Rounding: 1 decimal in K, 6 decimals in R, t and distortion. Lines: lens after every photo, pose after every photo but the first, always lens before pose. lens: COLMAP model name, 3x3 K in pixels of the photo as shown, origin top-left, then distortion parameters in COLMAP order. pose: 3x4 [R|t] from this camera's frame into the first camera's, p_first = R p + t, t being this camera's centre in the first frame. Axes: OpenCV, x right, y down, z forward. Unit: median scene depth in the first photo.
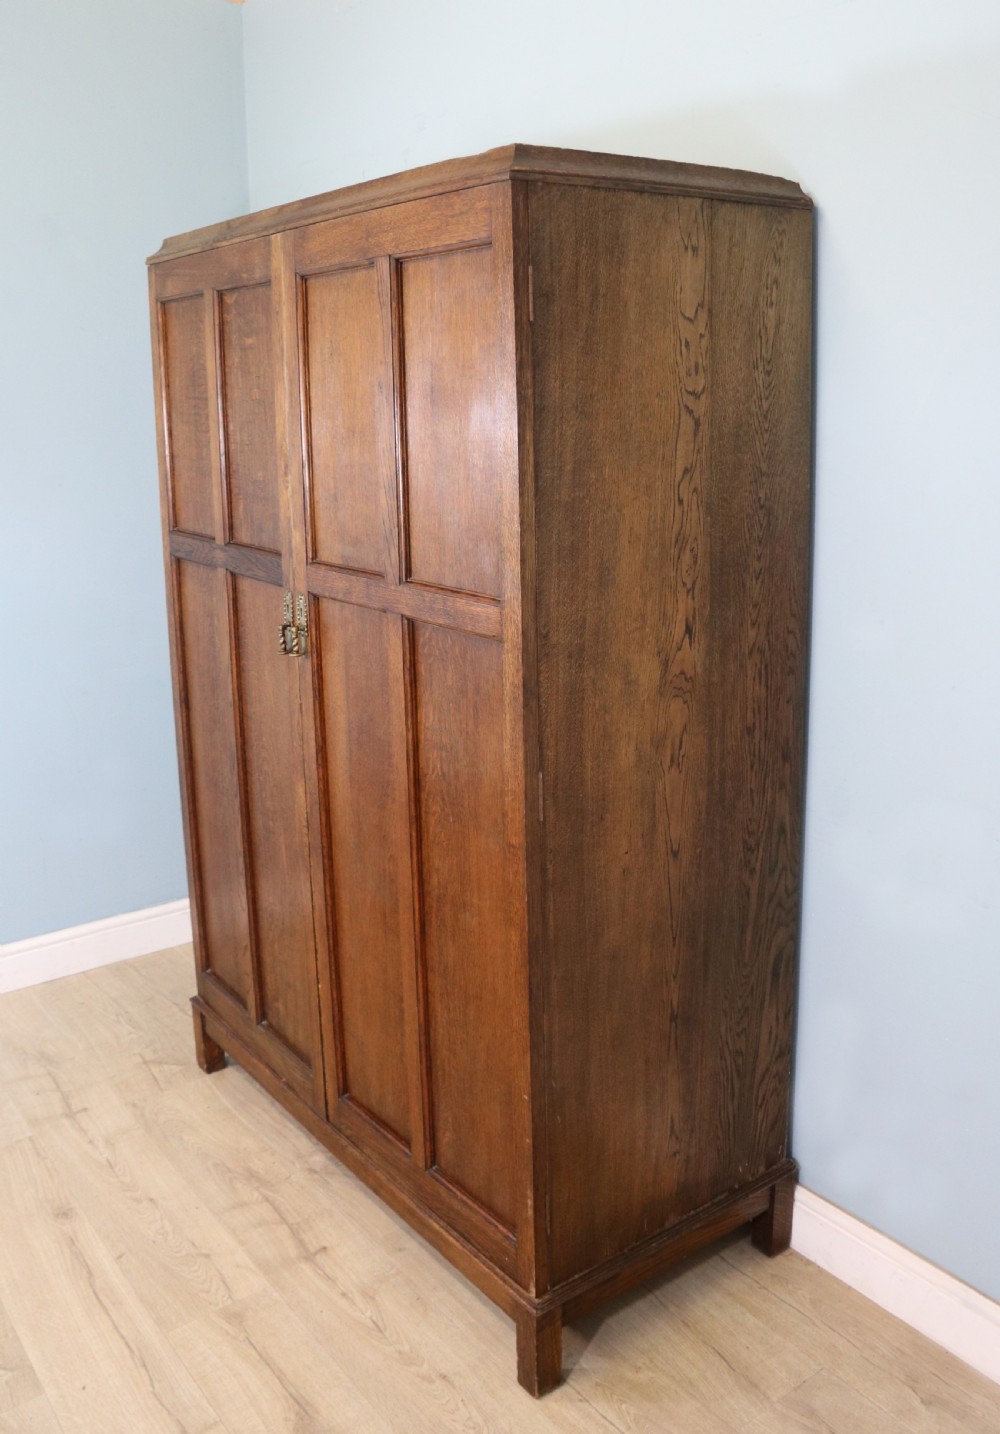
lens RADIAL K [[1264.2, 0, 500.6], [0, 1264.2, 621.1], [0, 0, 1]] dist [-0.147599, 0.000213]
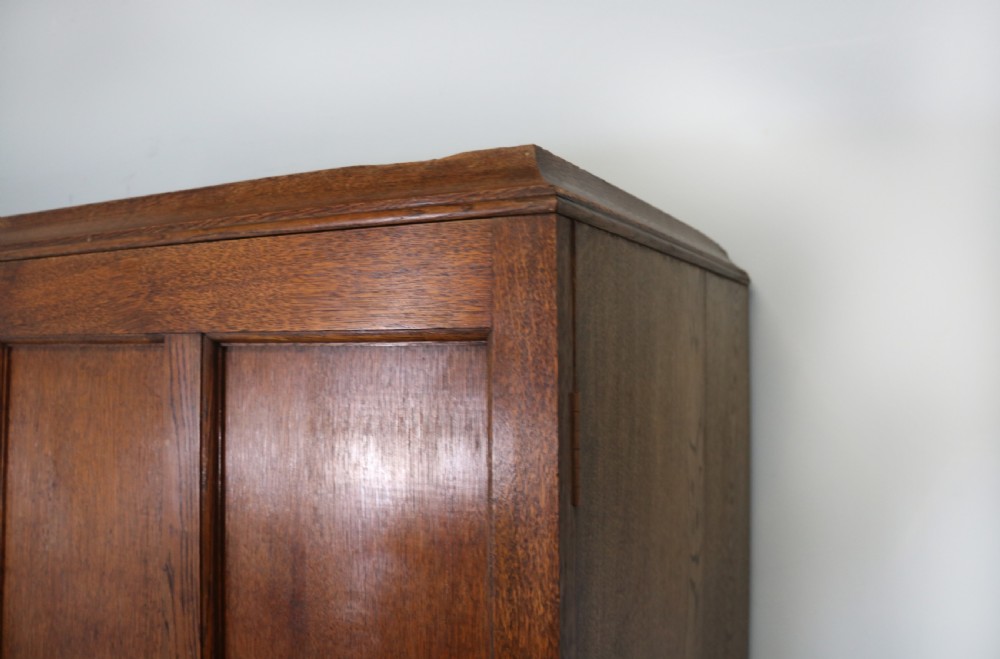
lens RADIAL K [[782.1, 0, 500.1], [0, 782.1, 304.1], [0, 0, 1]] dist [-0.178596, 0.119517]
pose [[0.886992, 0.049186, 0.459158, -0.123863], [0.068978, 0.969044, -0.237057, -0.216476], [-0.456604, 0.241939, 0.856142, 0.651732]]
